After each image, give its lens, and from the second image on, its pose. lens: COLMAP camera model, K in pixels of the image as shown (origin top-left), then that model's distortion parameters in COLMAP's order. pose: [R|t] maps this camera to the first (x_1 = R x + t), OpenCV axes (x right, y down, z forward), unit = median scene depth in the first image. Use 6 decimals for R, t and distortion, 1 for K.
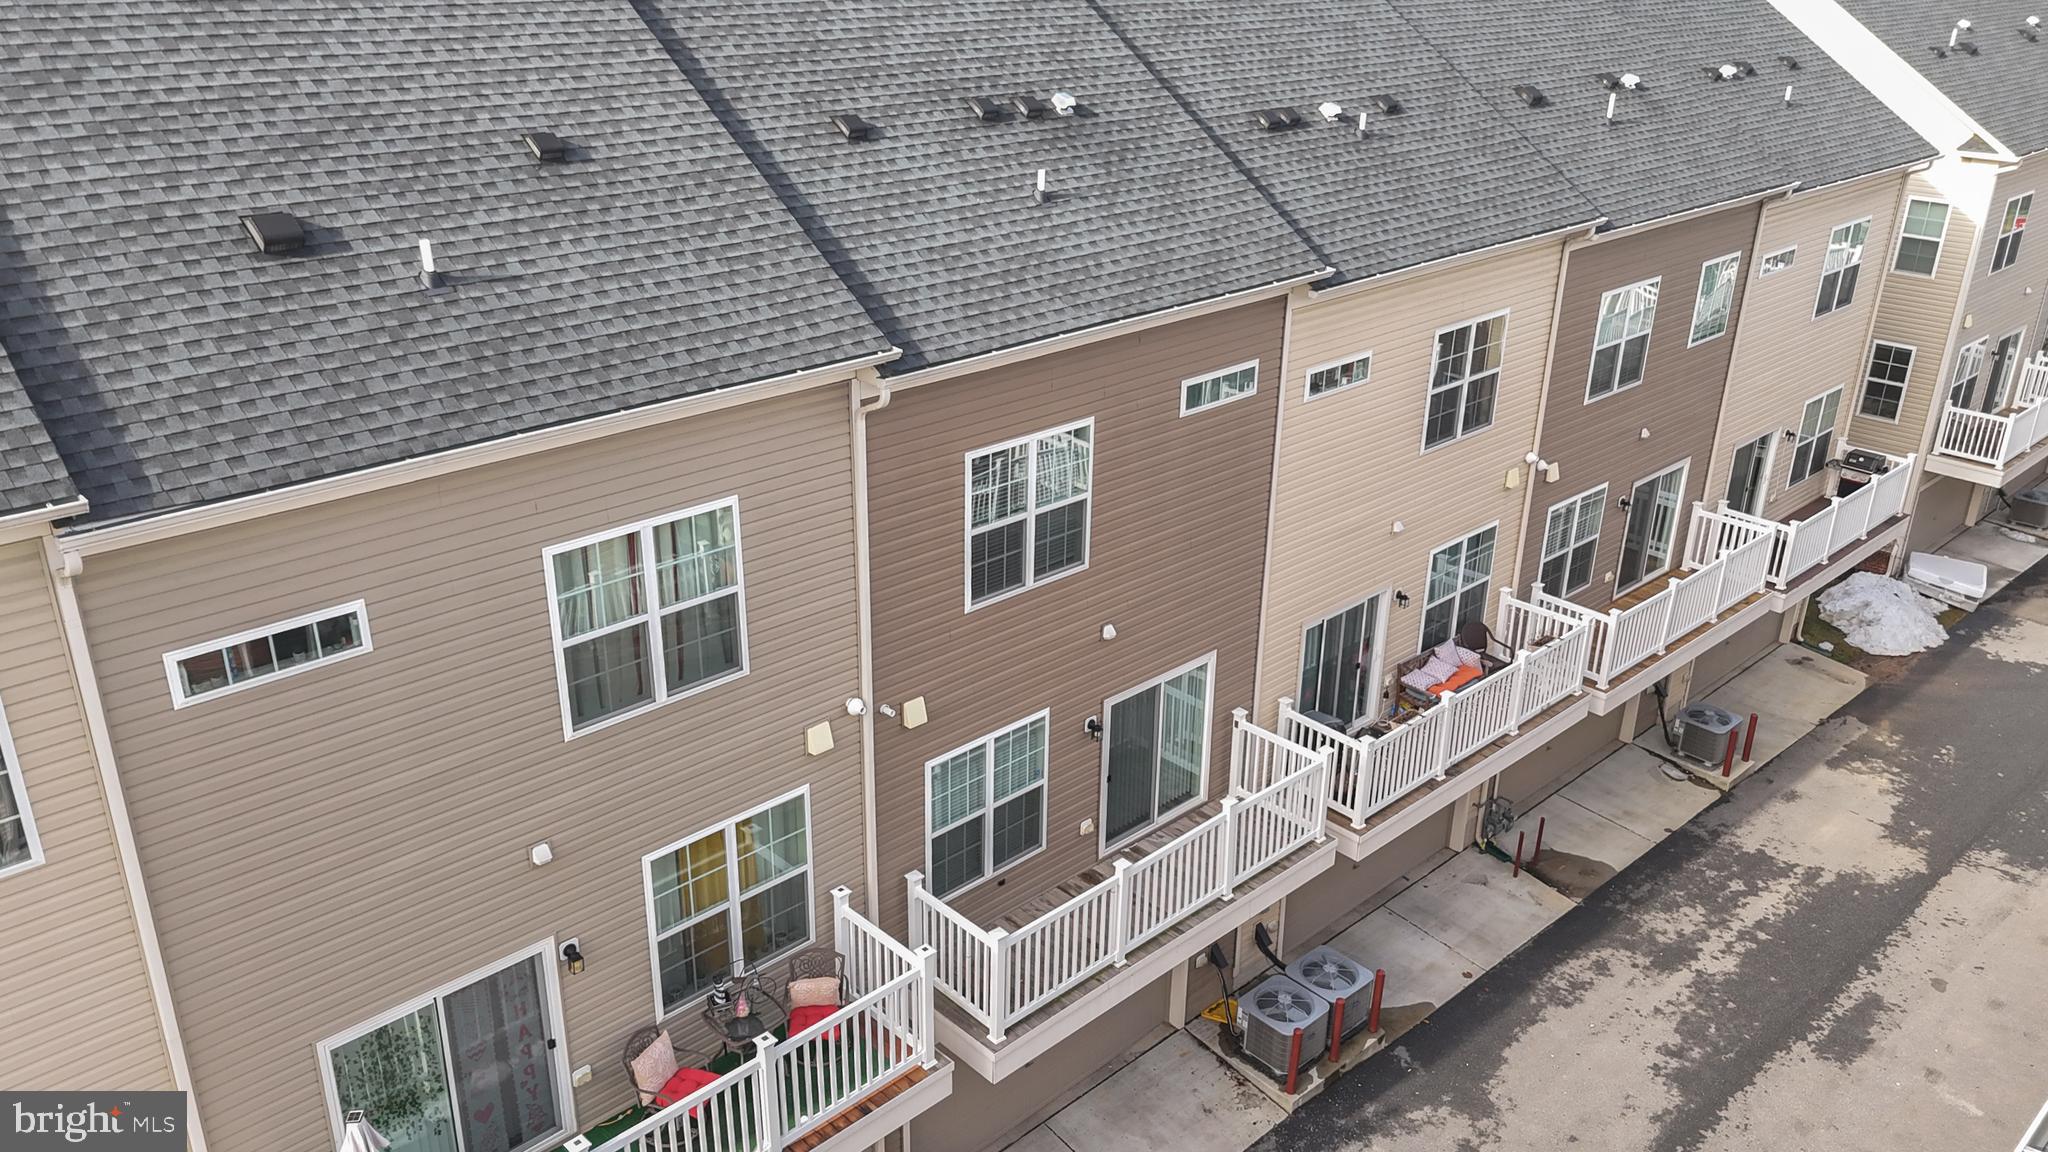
lens RADIAL K [[1582.1, 0, 1024.0], [0, 1582.1, 576.0], [0, 0, 1]] dist [0.041878, 0.000815]
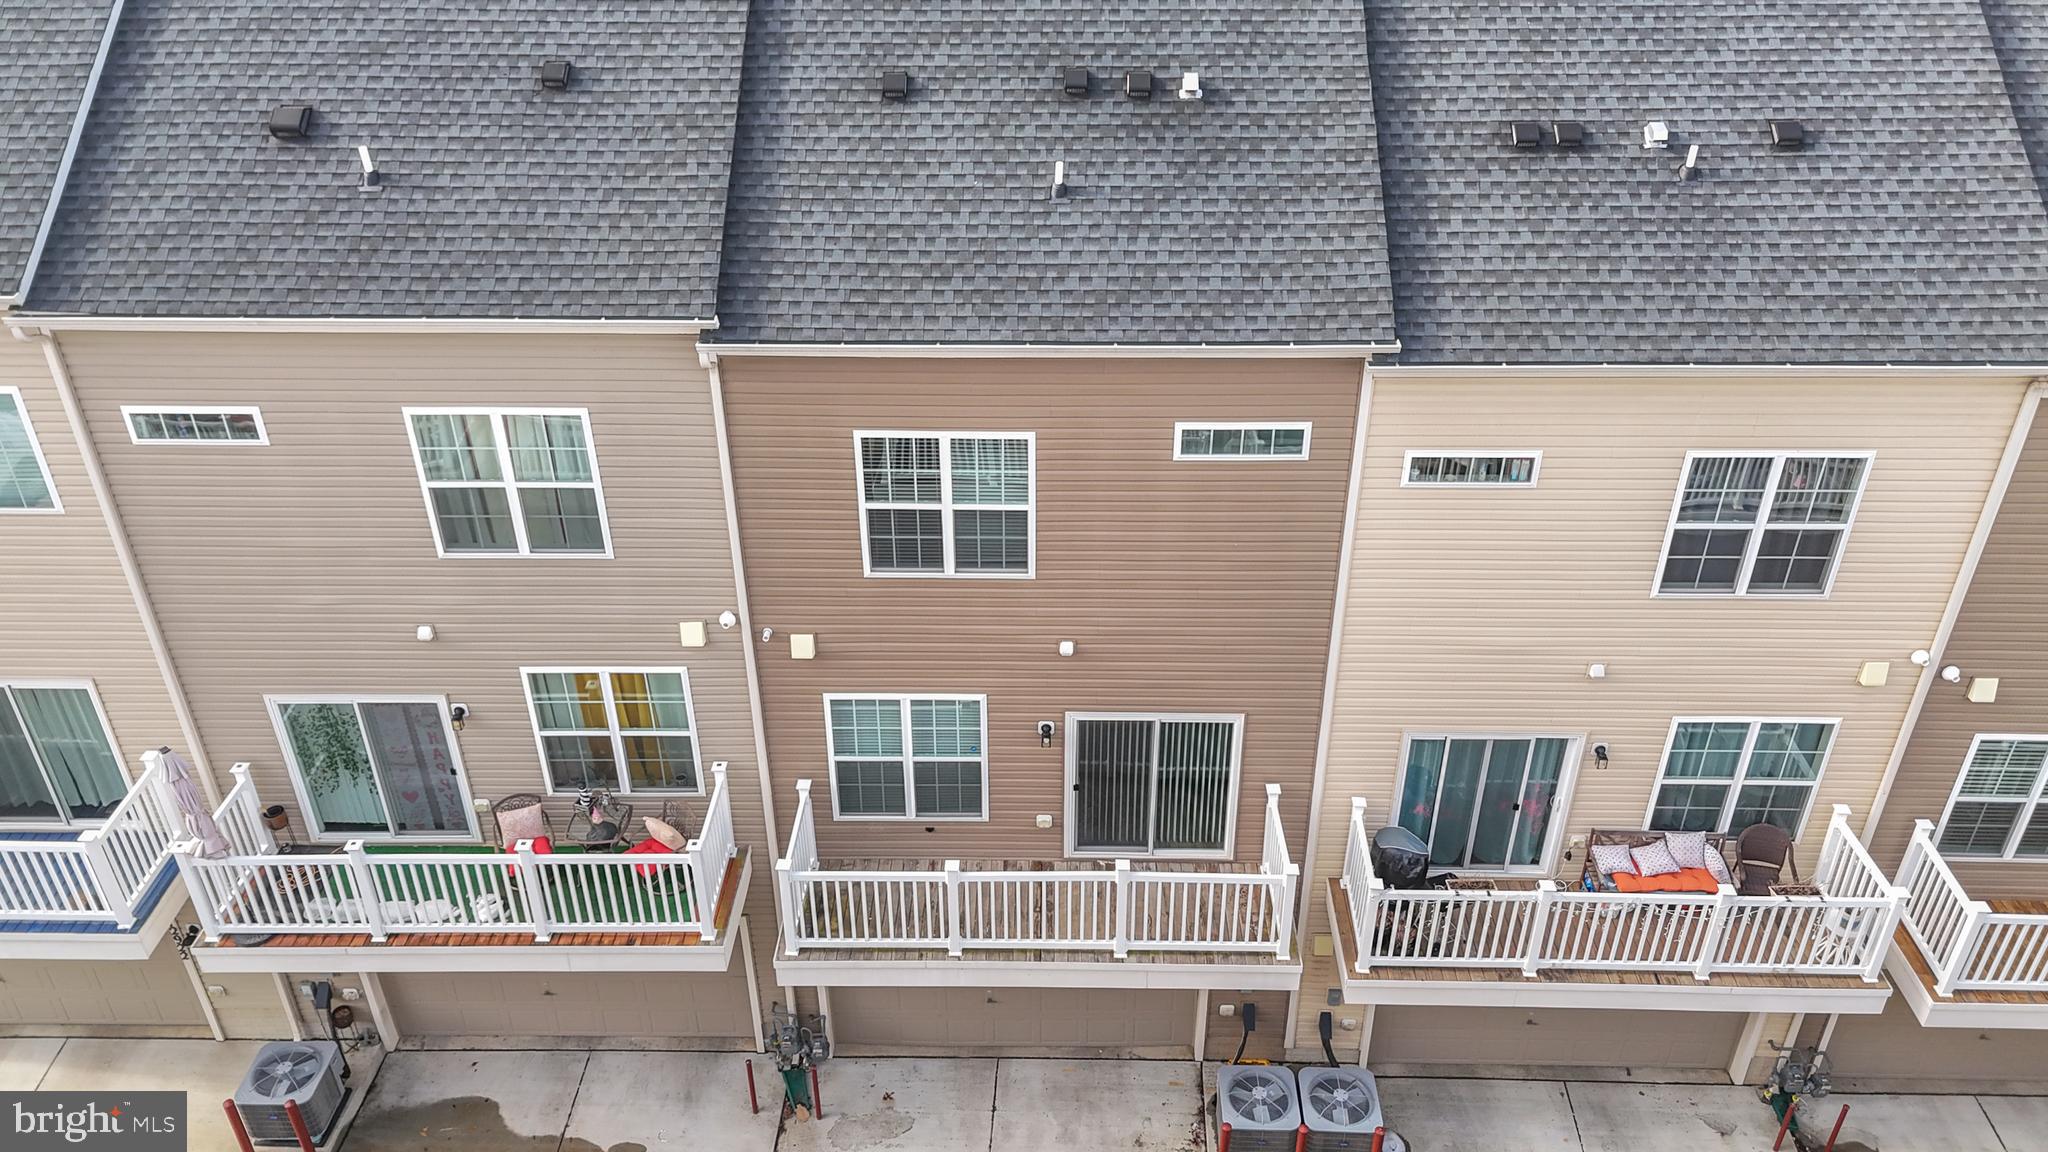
lens RADIAL K [[1532.3, 0, 1024.0], [0, 1532.3, 576.0], [0, 0, 1]] dist [0.040574, -0.001020]
pose [[0.710146, 0.359682, -0.605245, 0.621500], [-0.267455, 0.933031, 0.240667, -0.237601], [0.651276, -0.009033, 0.758787, 0.294983]]
